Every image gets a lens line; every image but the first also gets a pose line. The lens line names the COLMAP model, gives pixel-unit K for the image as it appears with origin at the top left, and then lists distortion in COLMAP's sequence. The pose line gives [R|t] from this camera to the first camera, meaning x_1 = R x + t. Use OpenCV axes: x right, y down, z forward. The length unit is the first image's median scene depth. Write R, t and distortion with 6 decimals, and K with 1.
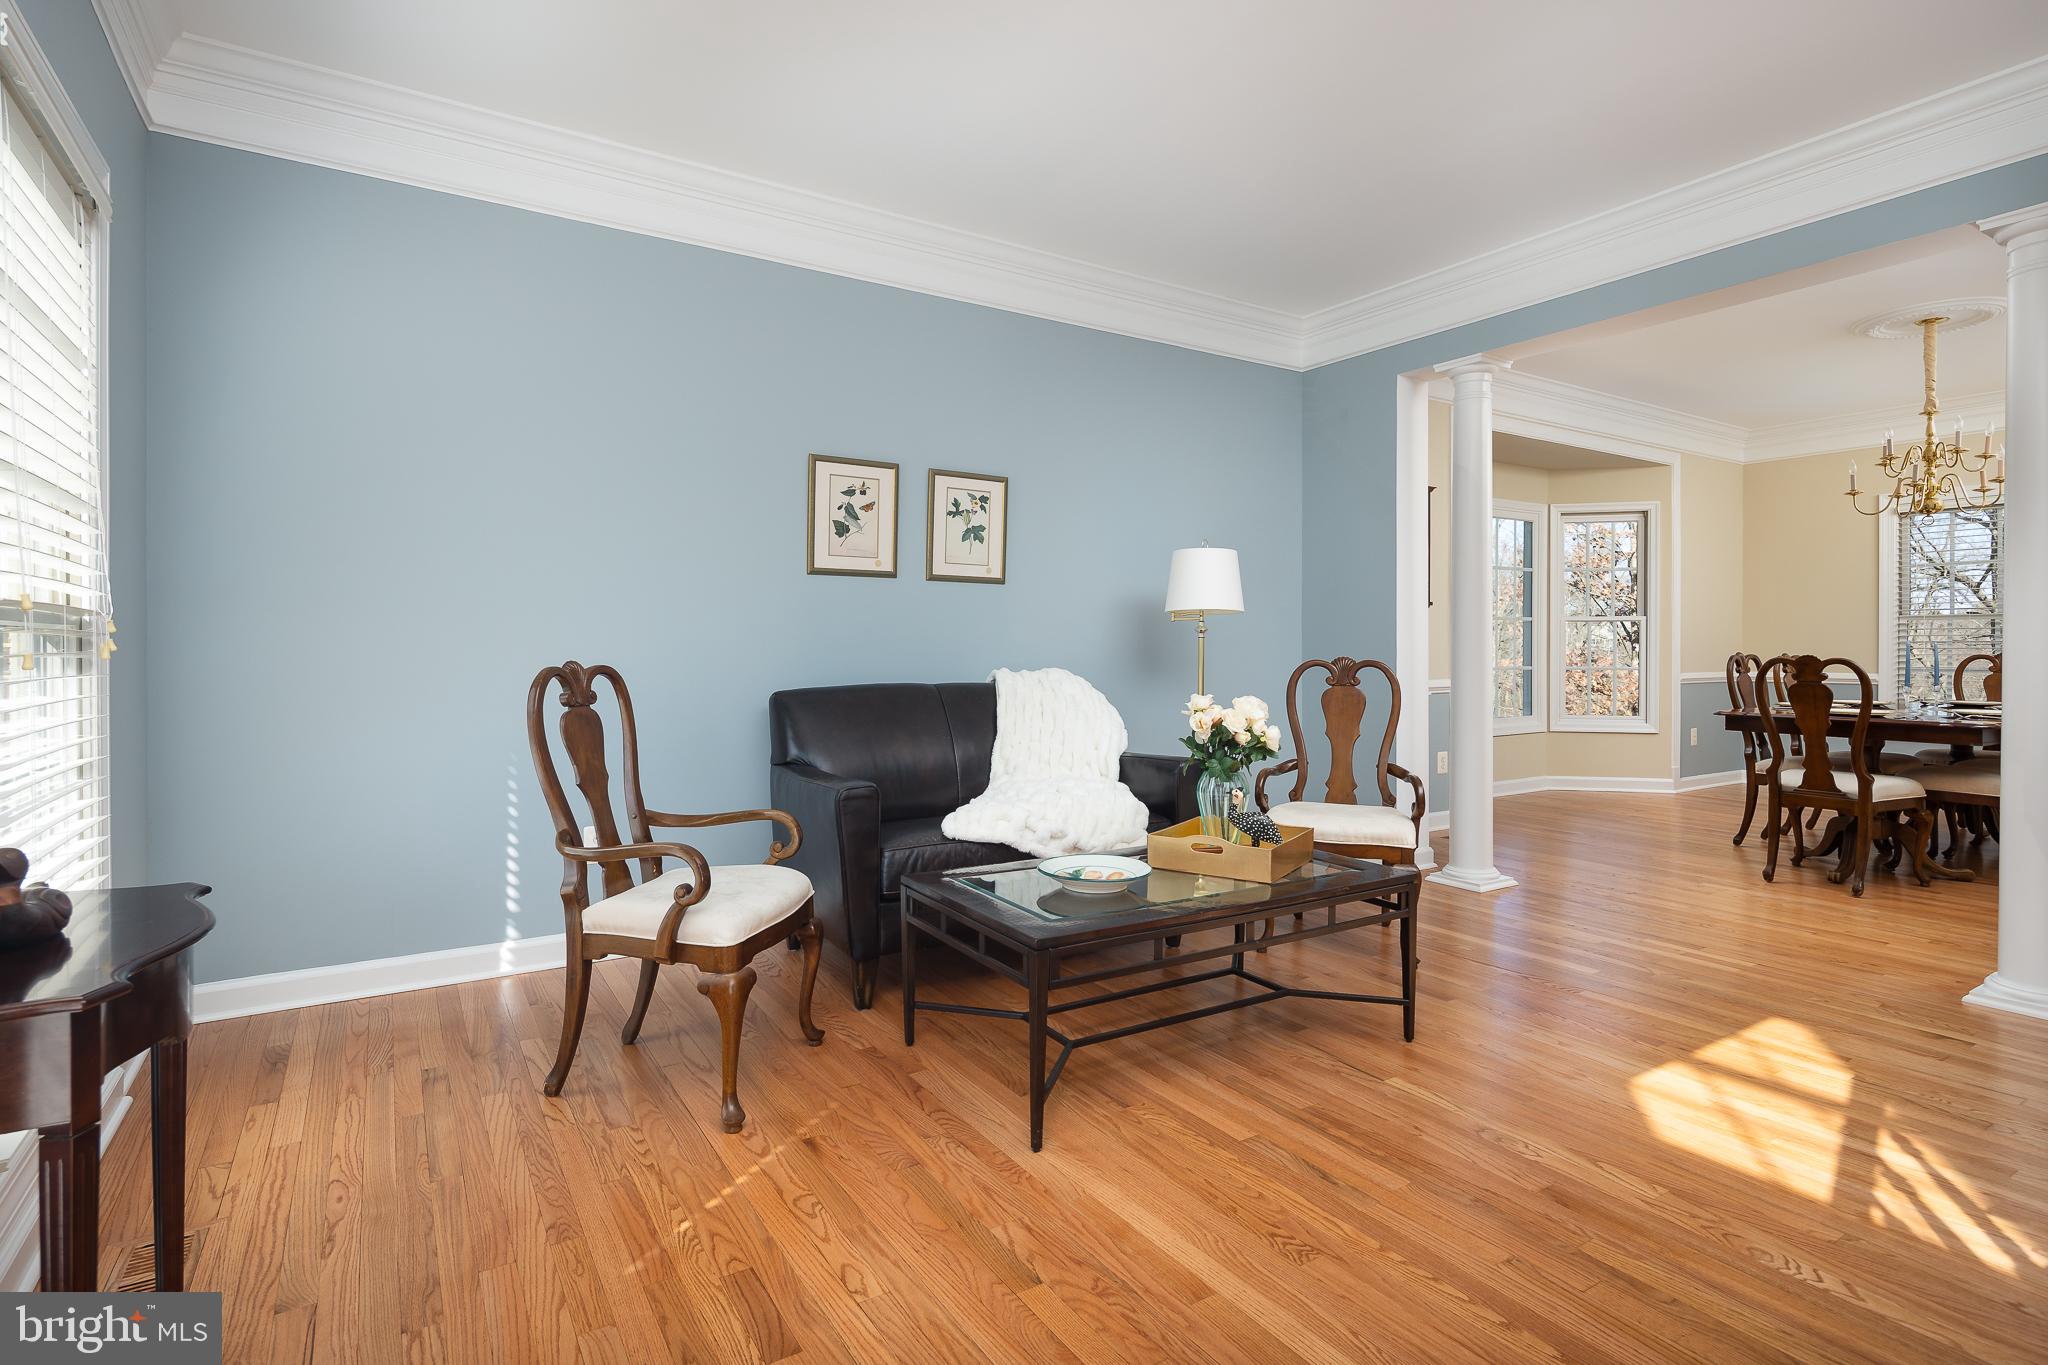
lens RADIAL K [[1000.2, 0, 1022.6], [0, 1000.2, 654.6], [0, 0, 1]] dist [0.003908, -0.002251]
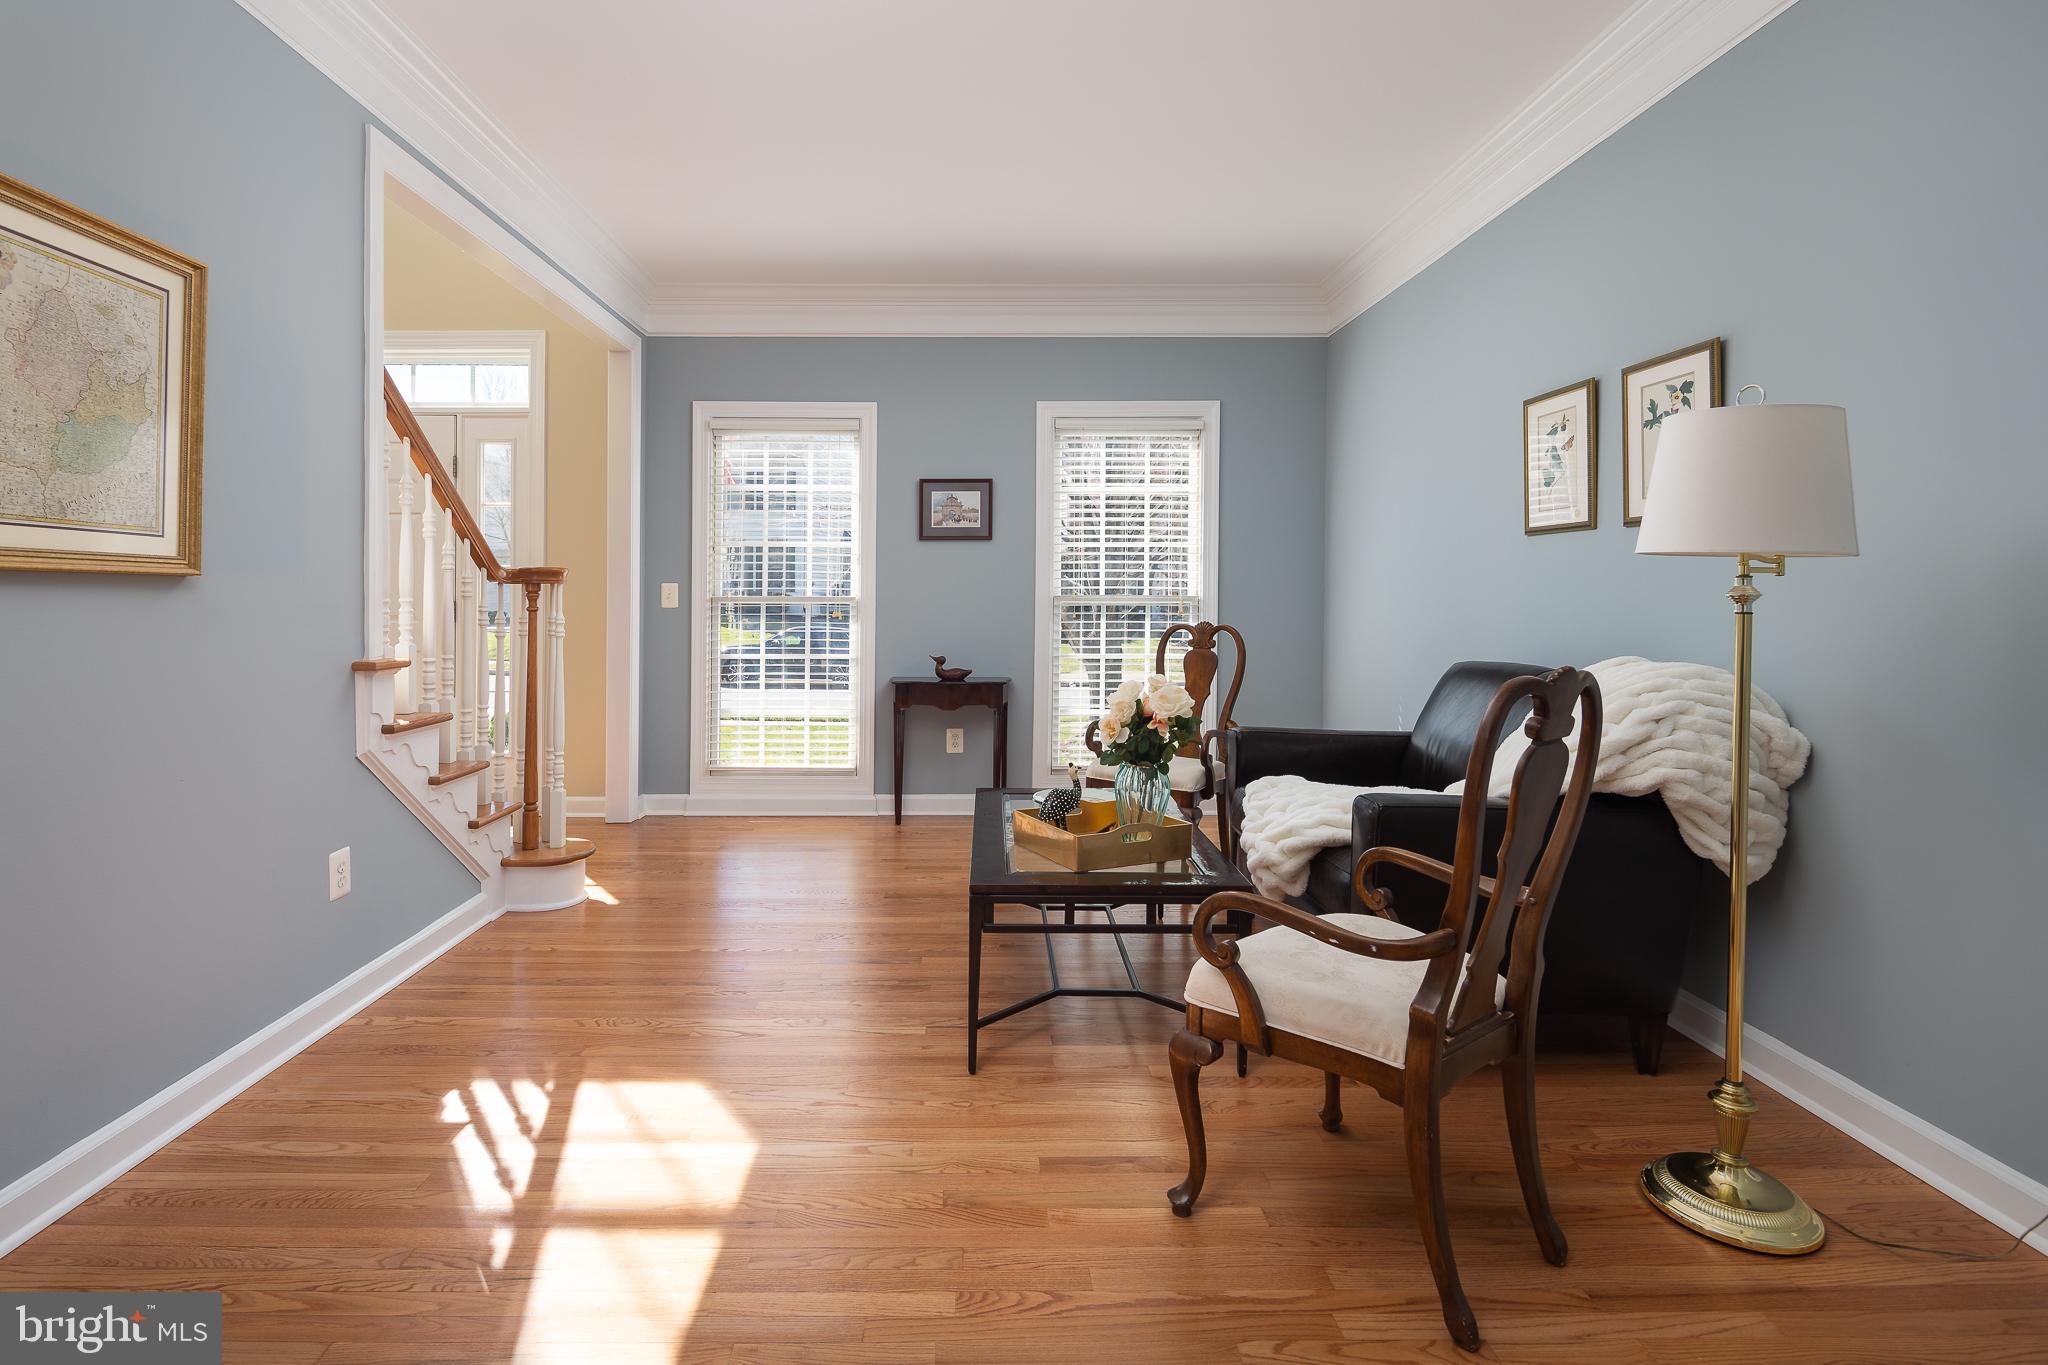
lens RADIAL K [[1000.2, 0, 1030.2], [0, 1000.2, 675.1], [0, 0, 1]] dist [0.003908, -0.002251]
pose [[-0.481898, 0.079361, -0.872626, 0.996164], [0.008168, 0.996254, 0.086094, -0.044531], [0.876189, 0.034361, -0.480741, 1.303624]]
